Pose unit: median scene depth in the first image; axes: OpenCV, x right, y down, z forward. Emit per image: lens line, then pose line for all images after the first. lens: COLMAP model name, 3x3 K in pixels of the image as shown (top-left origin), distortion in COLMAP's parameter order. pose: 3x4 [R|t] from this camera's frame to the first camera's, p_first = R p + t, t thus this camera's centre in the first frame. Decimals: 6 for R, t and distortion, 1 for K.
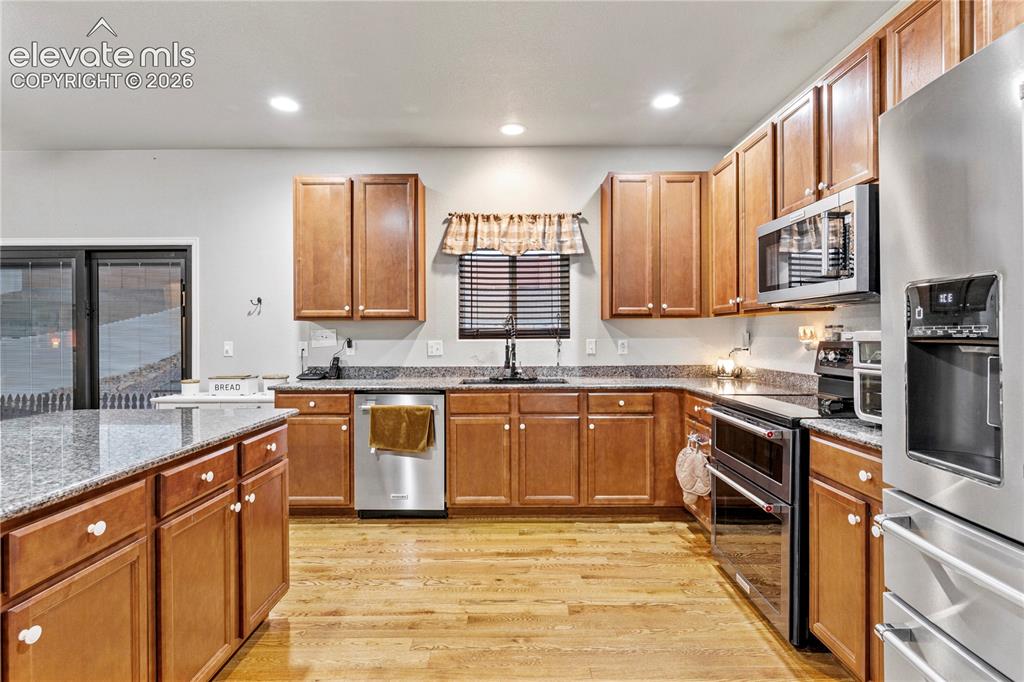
lens RADIAL K [[493.9, 0, 507.1], [0, 493.9, 337.2], [0, 0, 1]] dist [-0.011520, 0.001716]
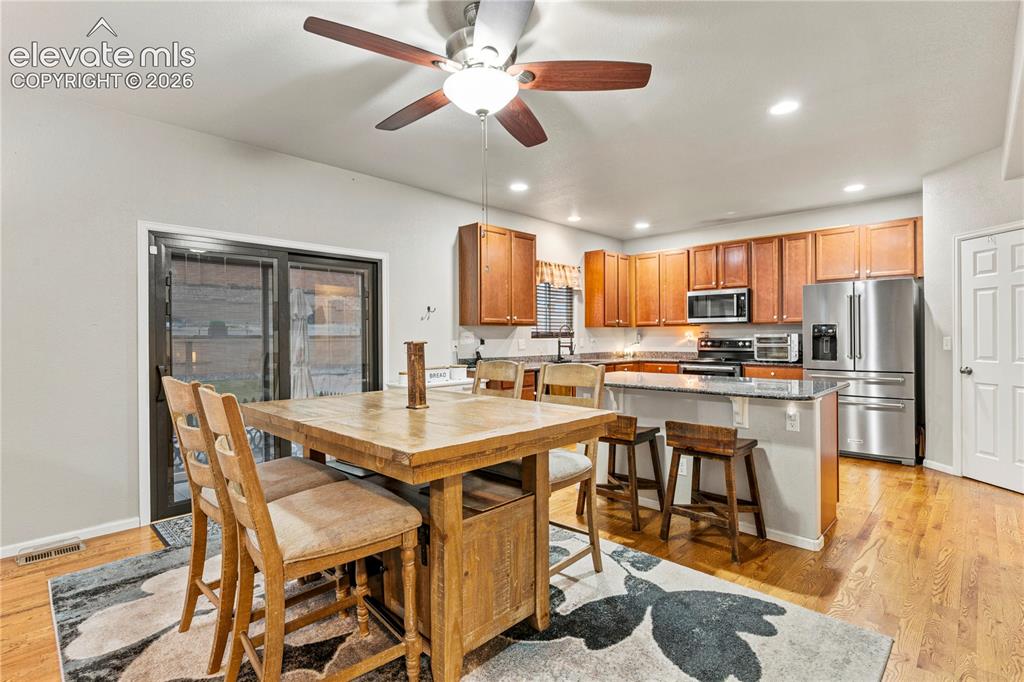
lens RADIAL K [[493.9, 0, 500.1], [0, 493.9, 341.2], [0, 0, 1]] dist [-0.011520, 0.001716]
pose [[0.698433, -0.006452, 0.715646, -1.320378], [0.004468, 0.999979, 0.004655, 0.004954], [-0.715661, -0.000054, 0.698447, -0.031756]]
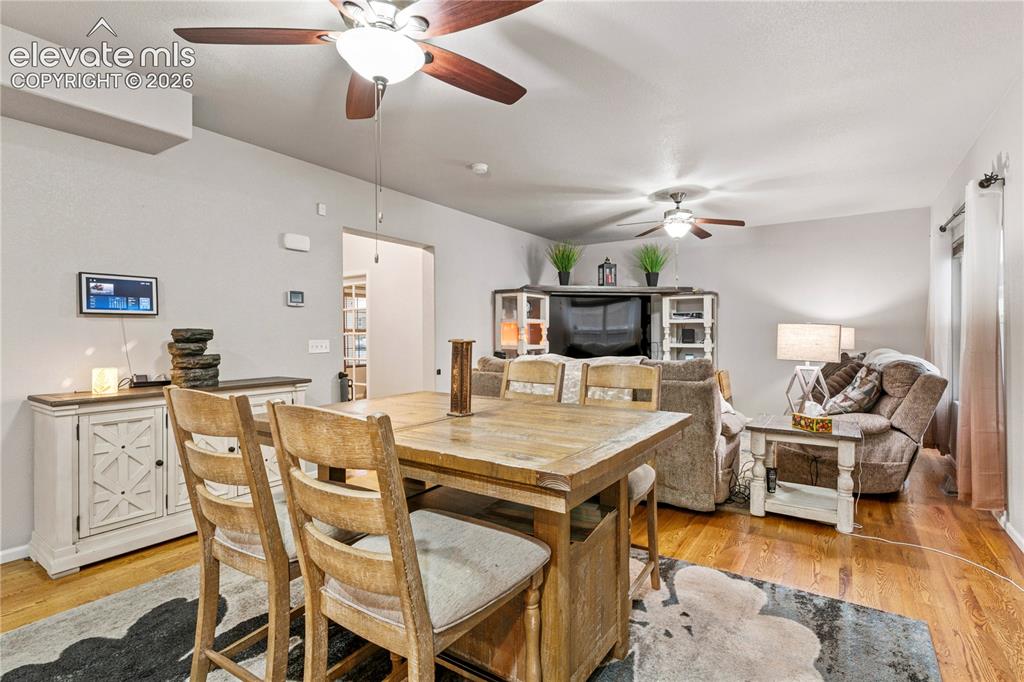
lens RADIAL K [[493.9, 0, 509.4], [0, 493.9, 333.7], [0, 0, 1]] dist [-0.011520, 0.001716]
pose [[-0.558089, 0.003352, -0.829775, -0.556561], [0.002748, 0.999994, 0.002192, 0.001441], [0.829777, -0.001057, -0.558094, 0.792753]]
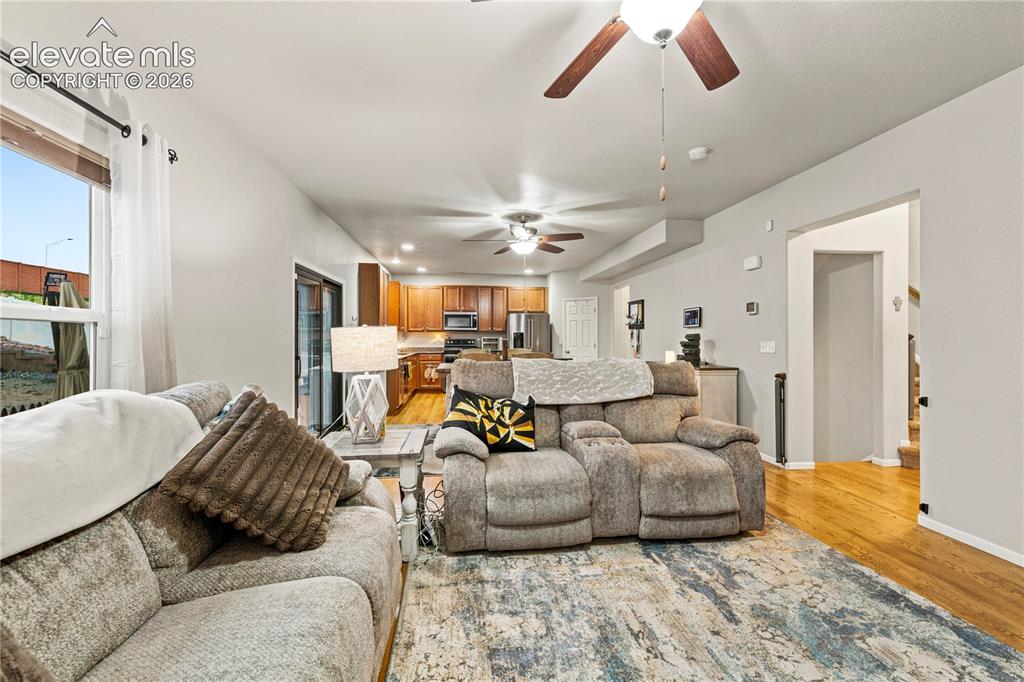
lens RADIAL K [[493.9, 0, 514.9], [0, 493.9, 340.4], [0, 0, 1]] dist [-0.011520, 0.001716]
pose [[-0.122287, 0.000929, 0.992494, -2.582711], [0.001924, 0.999998, -0.000699, 0.016171], [-0.992493, 0.001824, -0.122288, 0.637994]]
